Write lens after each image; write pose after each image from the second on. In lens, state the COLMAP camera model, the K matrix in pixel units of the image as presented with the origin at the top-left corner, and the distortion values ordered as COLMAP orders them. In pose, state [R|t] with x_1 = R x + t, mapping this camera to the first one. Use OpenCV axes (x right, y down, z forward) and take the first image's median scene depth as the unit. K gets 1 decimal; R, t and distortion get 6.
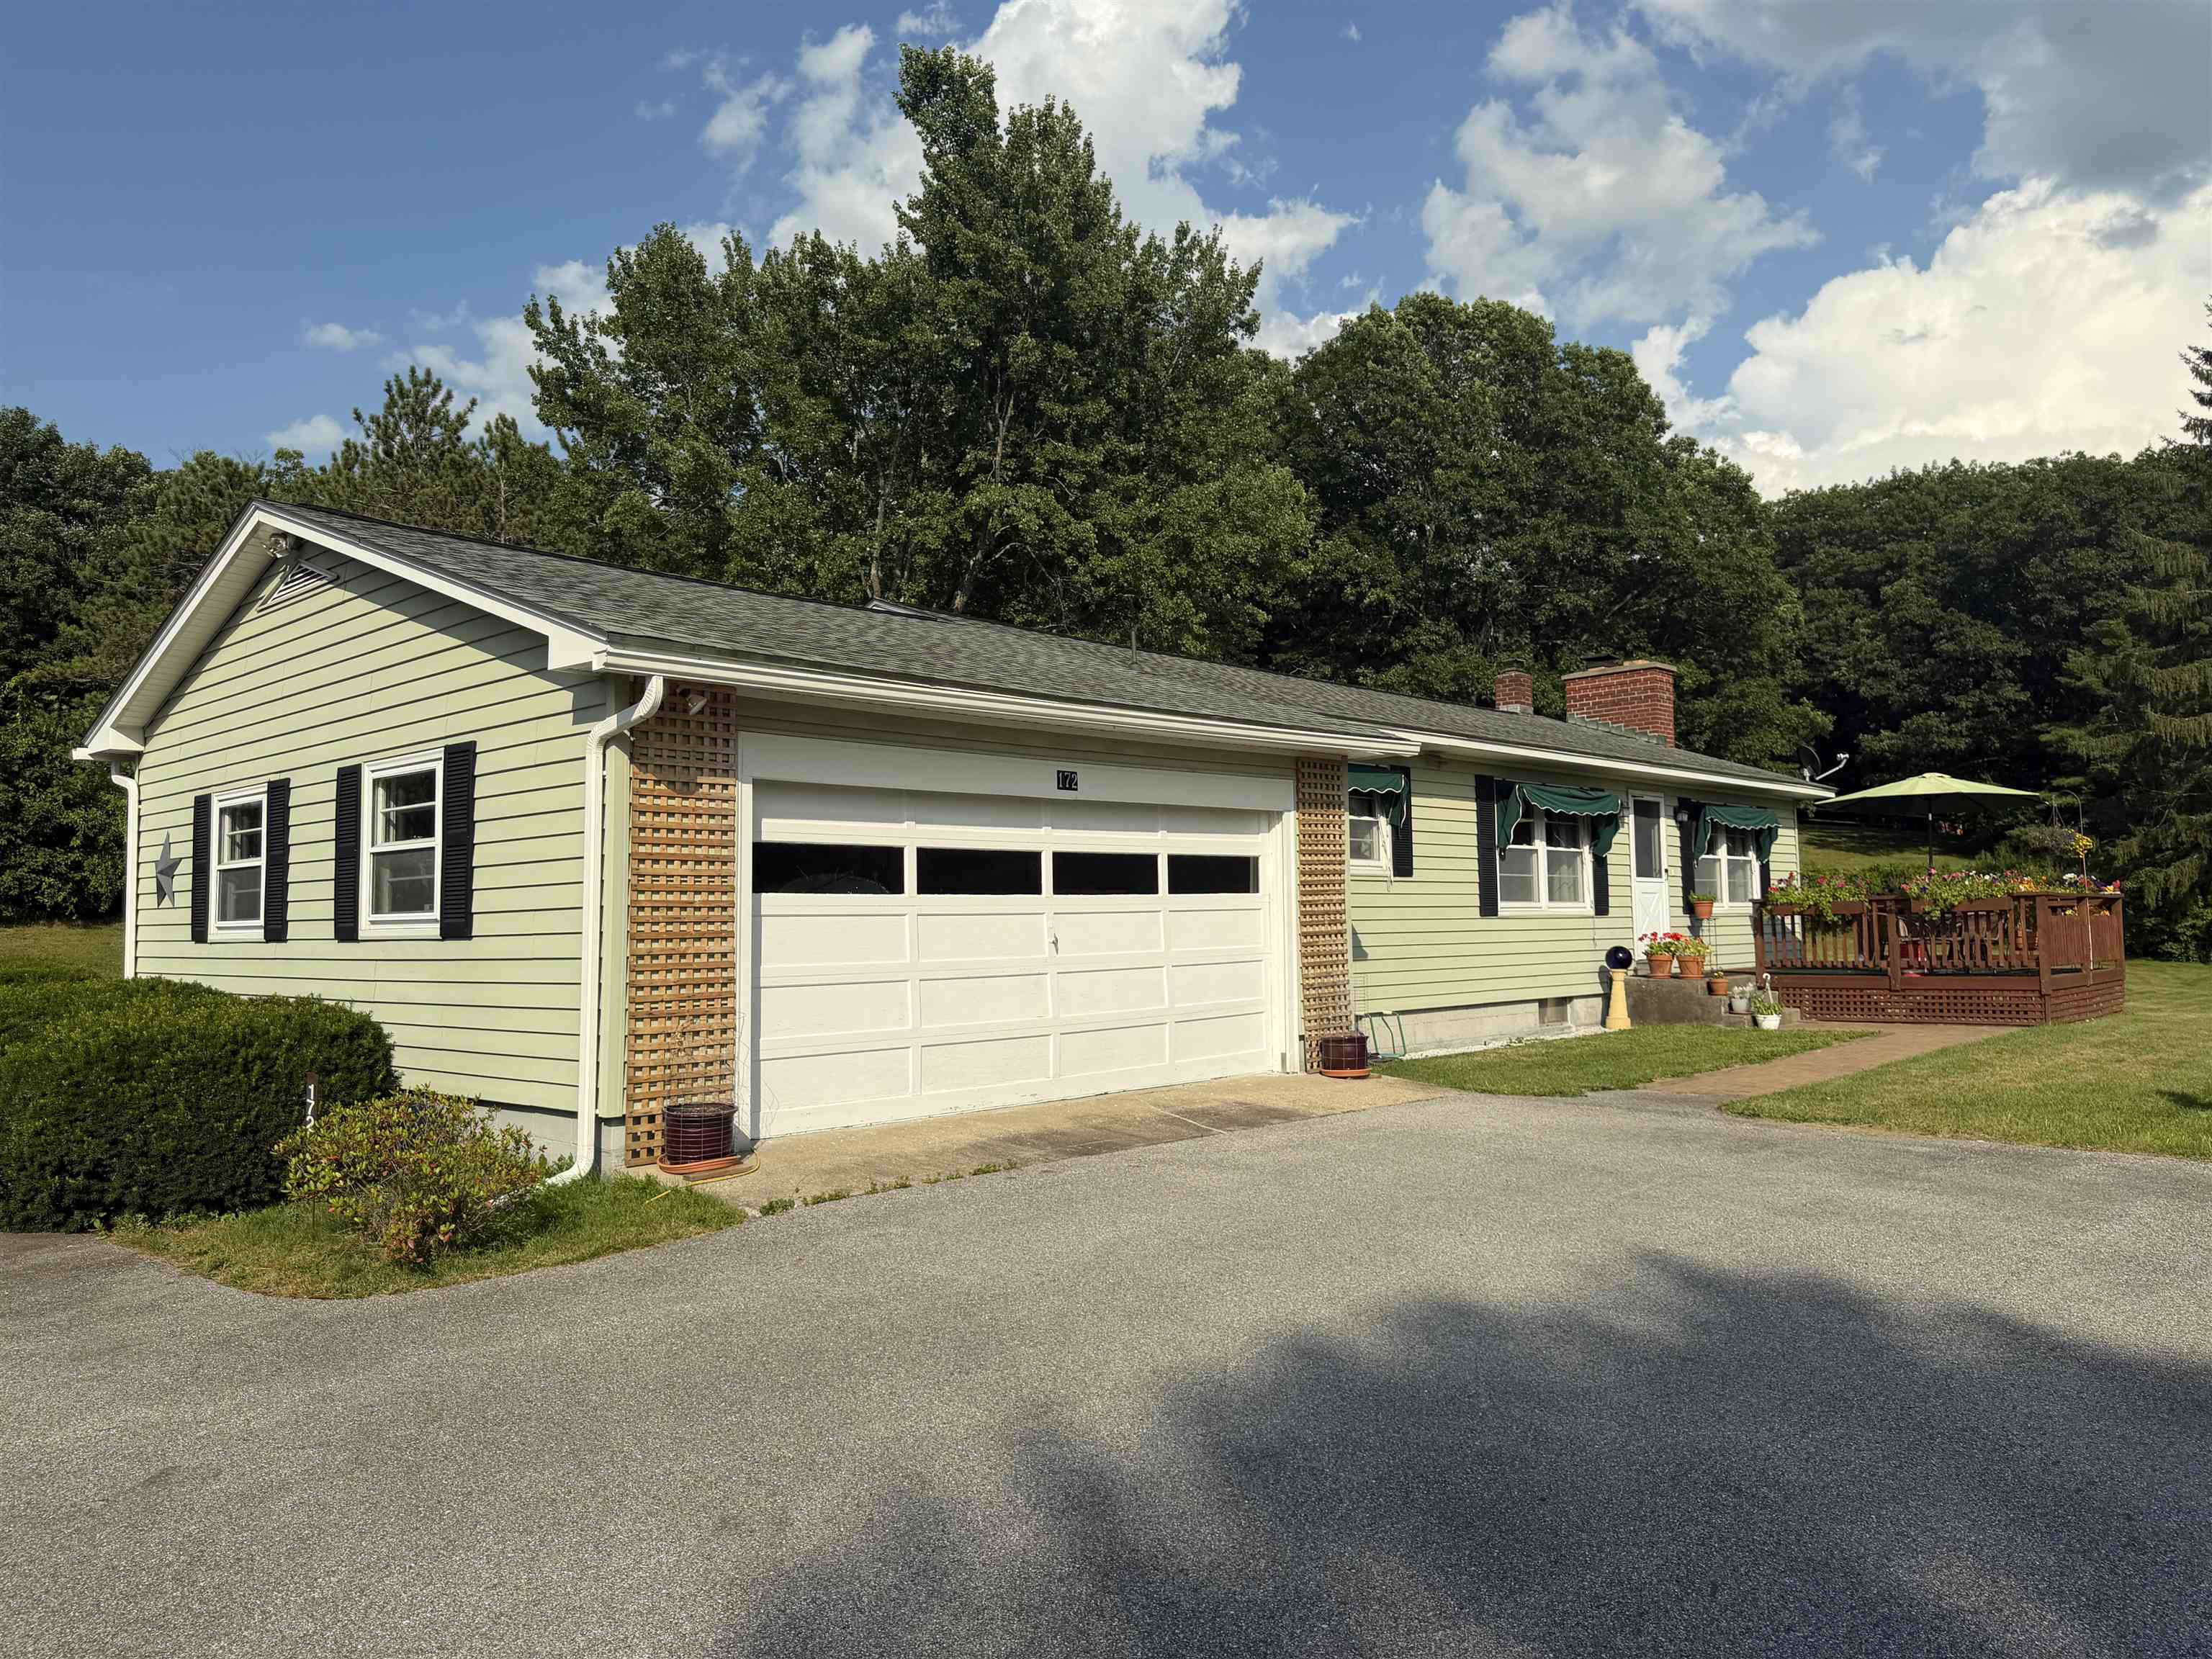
lens RADIAL K [[1574.8, 0, 1111.8], [0, 1574.8, 818.5], [0, 0, 1]] dist [-0.039332, -0.002163]
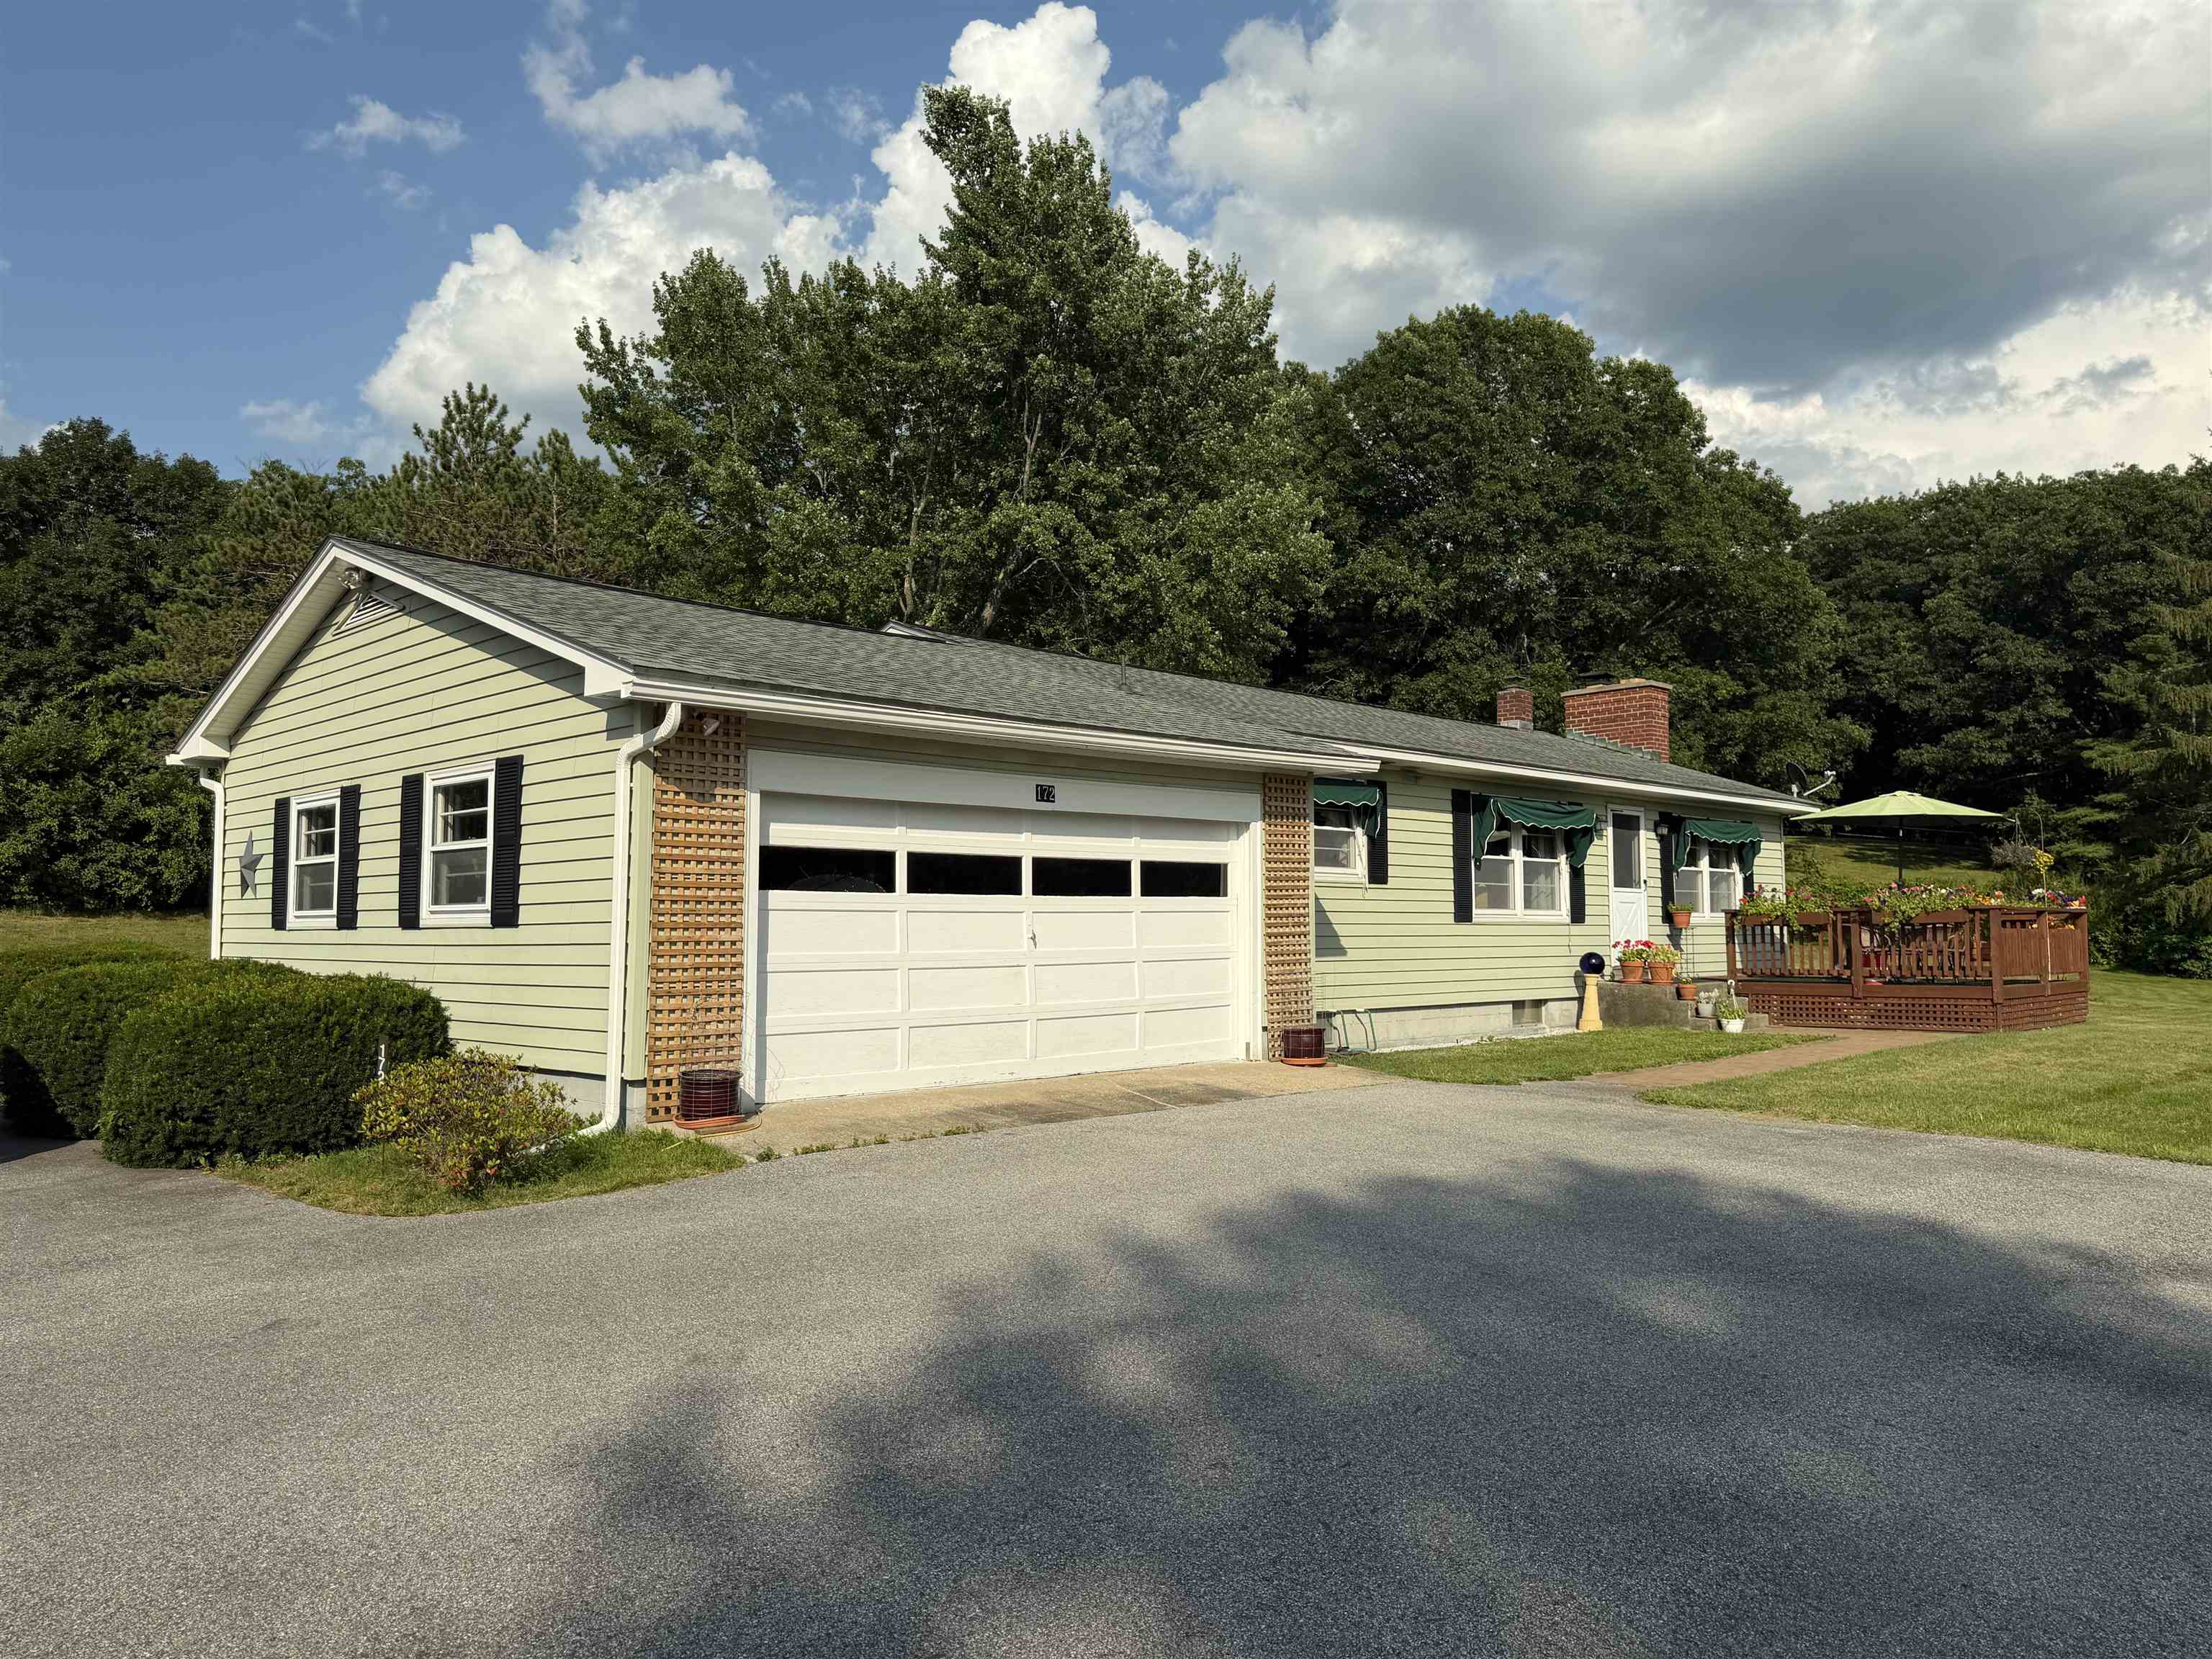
lens RADIAL K [[1574.8, 0, 1102.6], [0, 1574.8, 838.9], [0, 0, 1]] dist [-0.039332, -0.002163]
pose [[0.999347, 0.010660, -0.034538, 0.031932], [-0.010334, 0.999900, 0.009620, -0.001765], [0.034637, -0.009257, 0.999357, -0.072672]]
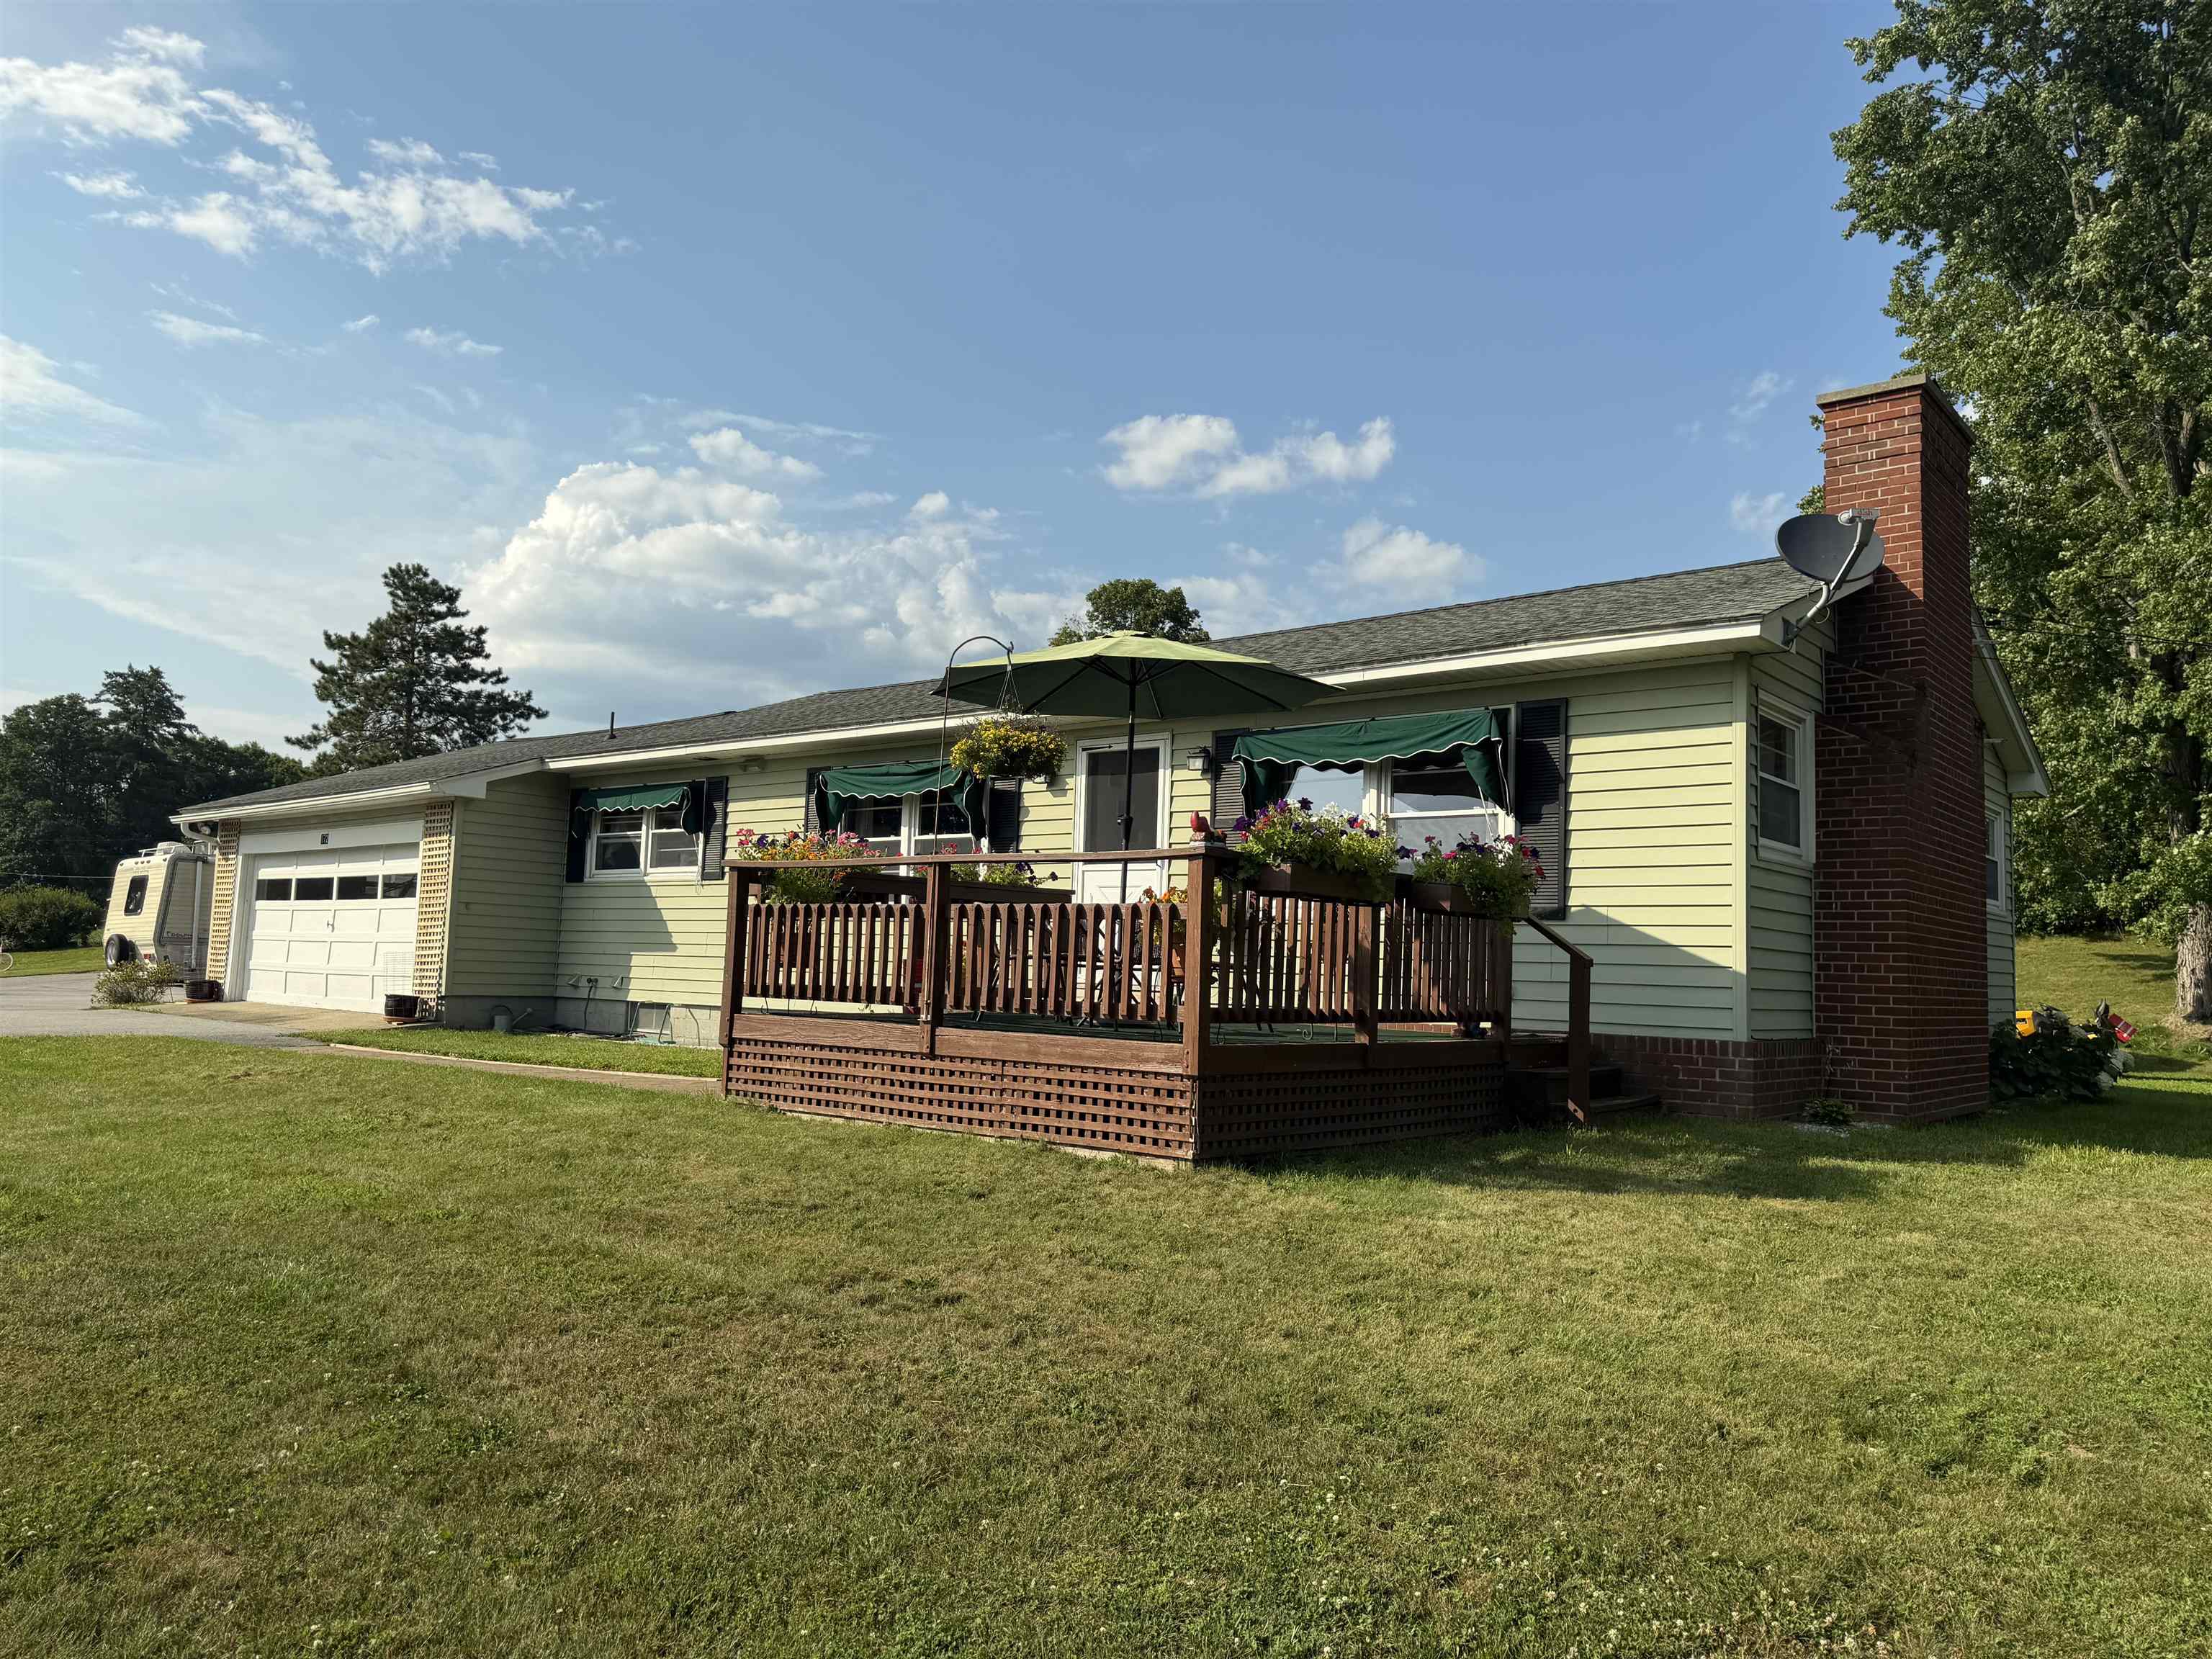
lens RADIAL K [[1574.8, 0, 1105.1], [0, 1574.8, 827.0], [0, 0, 1]] dist [-0.039332, -0.002163]
pose [[0.070313, -0.057430, -0.995870, 1.172035], [0.050370, 0.997272, -0.053955, 0.067272], [0.996252, -0.046368, 0.073014, 1.114944]]
